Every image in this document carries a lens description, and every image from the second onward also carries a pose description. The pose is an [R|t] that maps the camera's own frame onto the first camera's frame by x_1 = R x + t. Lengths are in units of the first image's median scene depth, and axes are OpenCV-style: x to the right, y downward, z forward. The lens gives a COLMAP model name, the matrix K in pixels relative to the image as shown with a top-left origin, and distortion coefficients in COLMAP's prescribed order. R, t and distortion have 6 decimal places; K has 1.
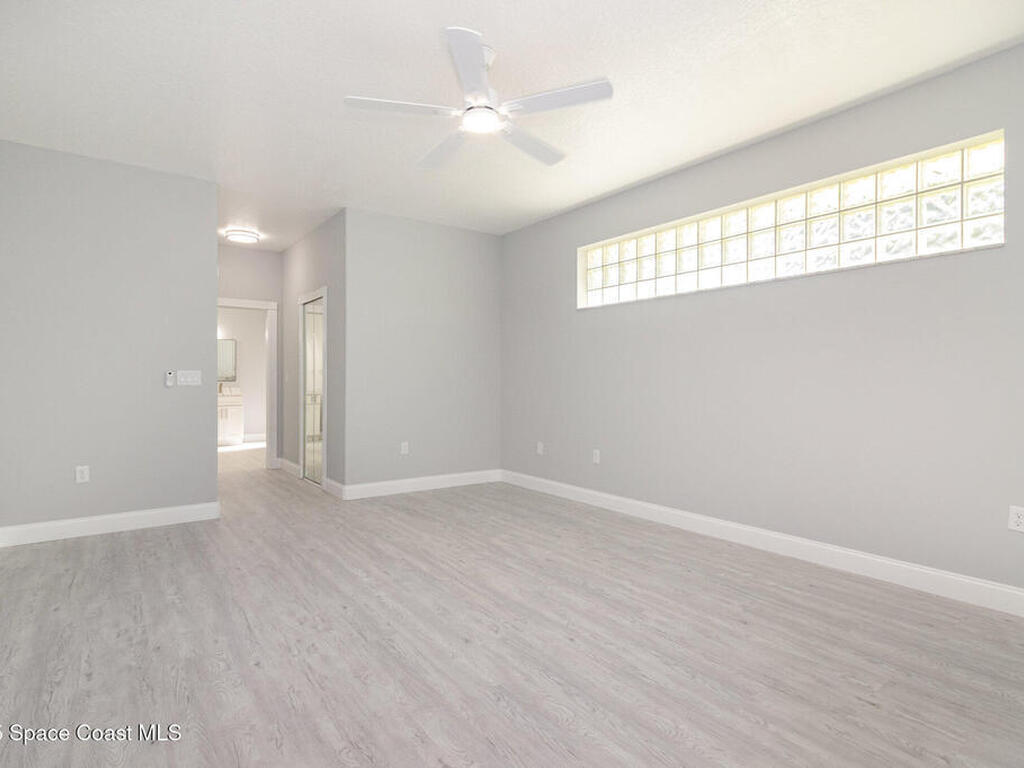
lens RADIAL K [[542.0, 0, 511.9], [0, 542.0, 381.8], [0, 0, 1]] dist [0.003053, 0.000609]
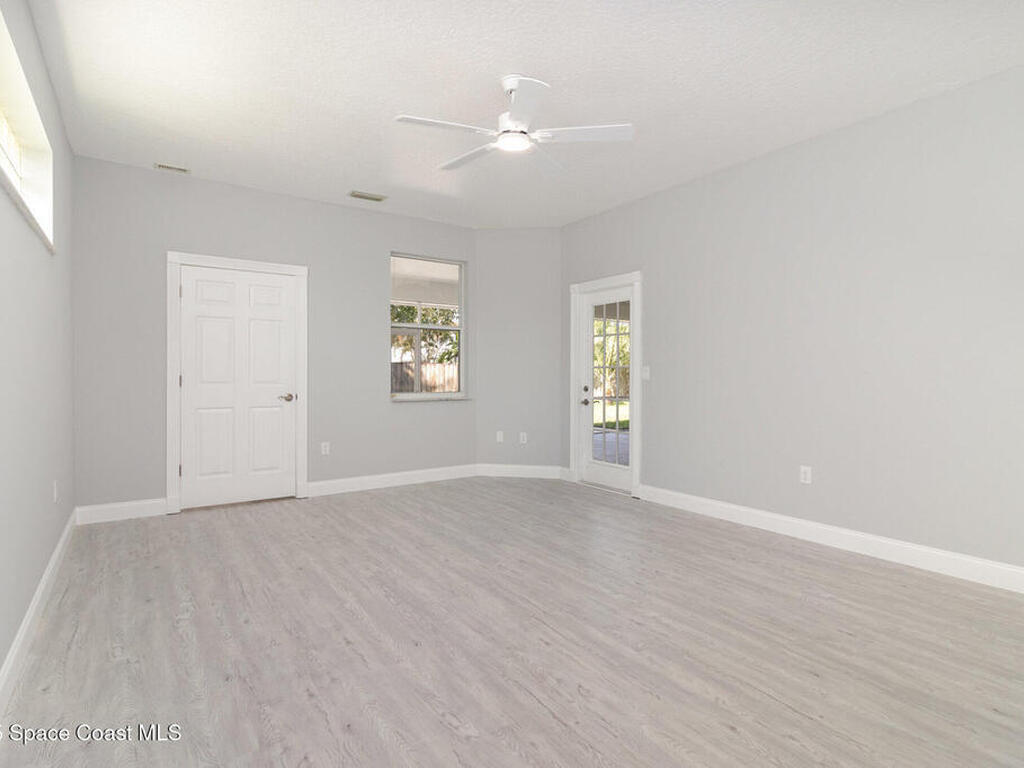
lens RADIAL K [[542.0, 0, 512.1], [0, 542.0, 380.3], [0, 0, 1]] dist [0.003053, 0.000609]
pose [[-0.999485, -0.003704, 0.031859, -0.081140], [-0.003159, 0.999848, 0.017152, -0.008265], [-0.031918, 0.017043, -0.999345, 1.922139]]
